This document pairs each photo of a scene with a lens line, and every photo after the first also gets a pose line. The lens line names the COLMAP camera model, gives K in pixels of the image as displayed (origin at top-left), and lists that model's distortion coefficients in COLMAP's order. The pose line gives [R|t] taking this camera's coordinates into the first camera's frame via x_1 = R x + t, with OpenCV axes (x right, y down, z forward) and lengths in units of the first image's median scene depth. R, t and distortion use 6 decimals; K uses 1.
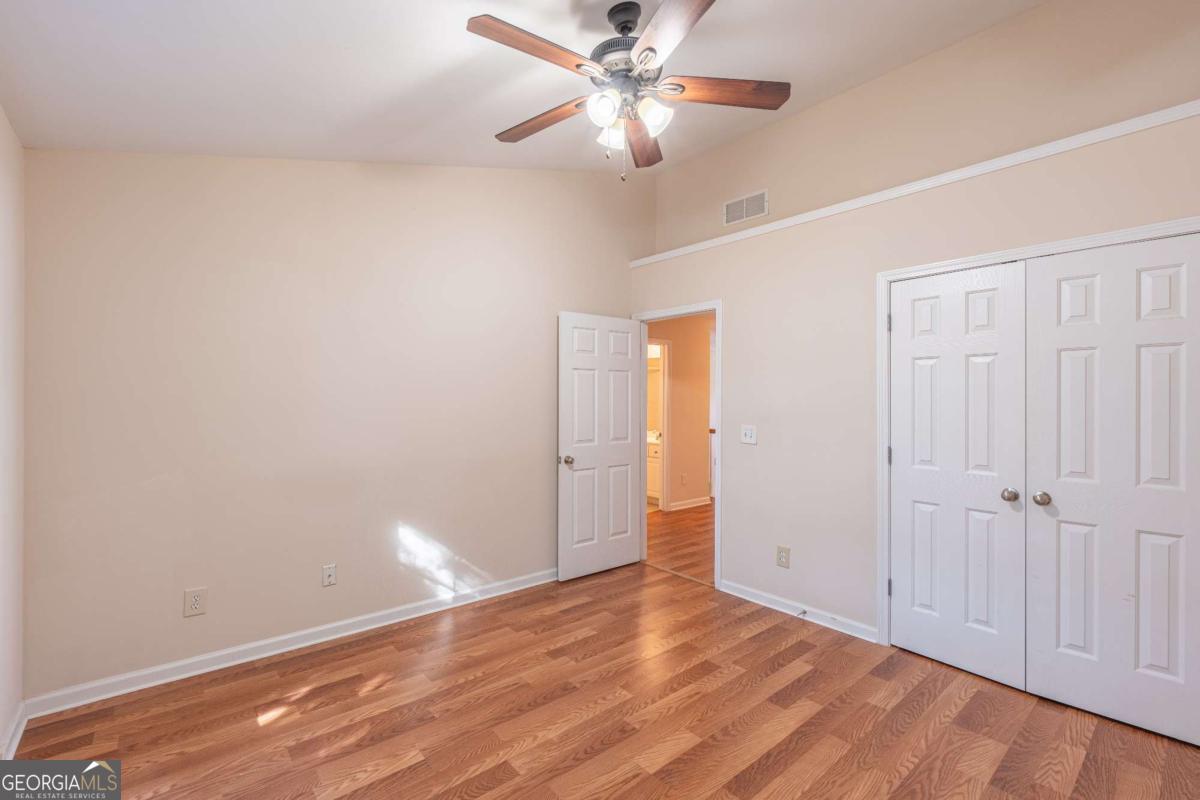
lens RADIAL K [[523.2, 0, 594.9], [0, 523.2, 401.7], [0, 0, 1]] dist [-0.001547, -0.000081]
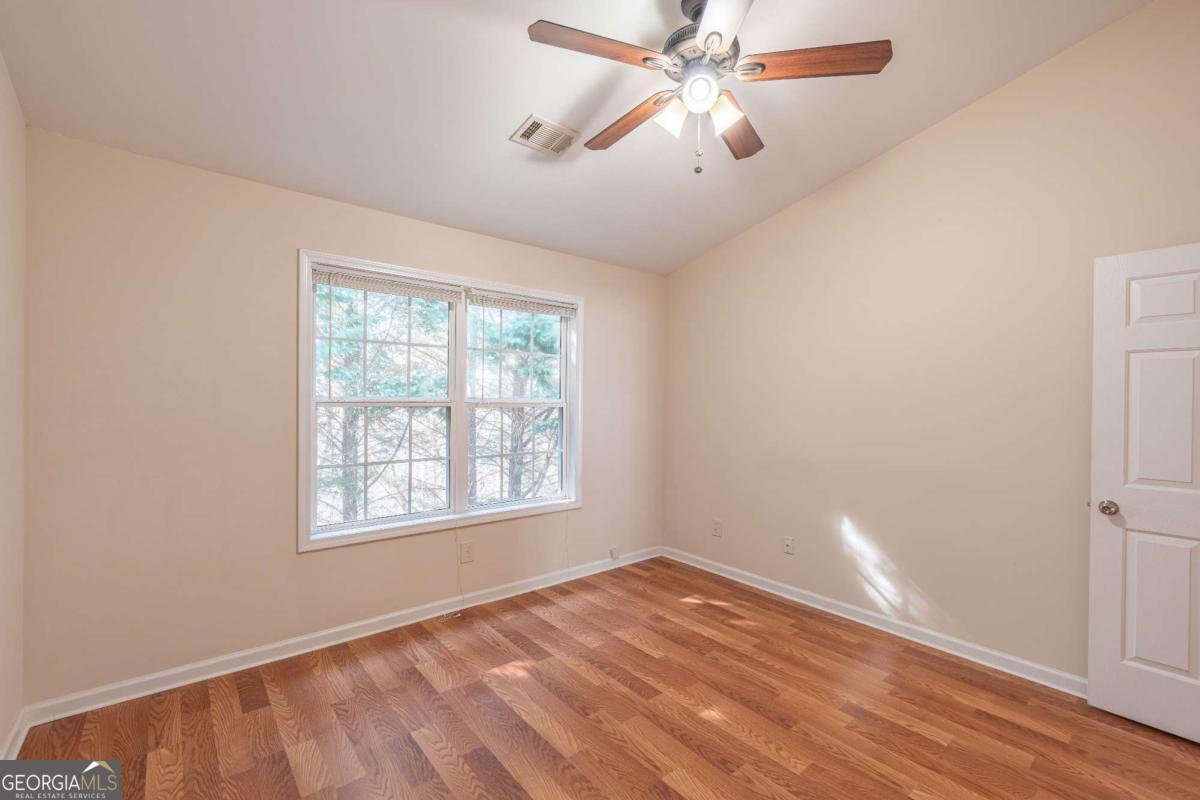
lens RADIAL K [[506.7, 0, 600.1], [0, 506.7, 401.2], [0, 0, 1]] dist [-0.001104, -0.000307]
pose [[0.005704, 0.005463, -0.999969, 0.783521], [-0.016212, 0.999854, 0.005369, -0.003373], [0.999852, 0.016181, 0.005791, 0.641739]]
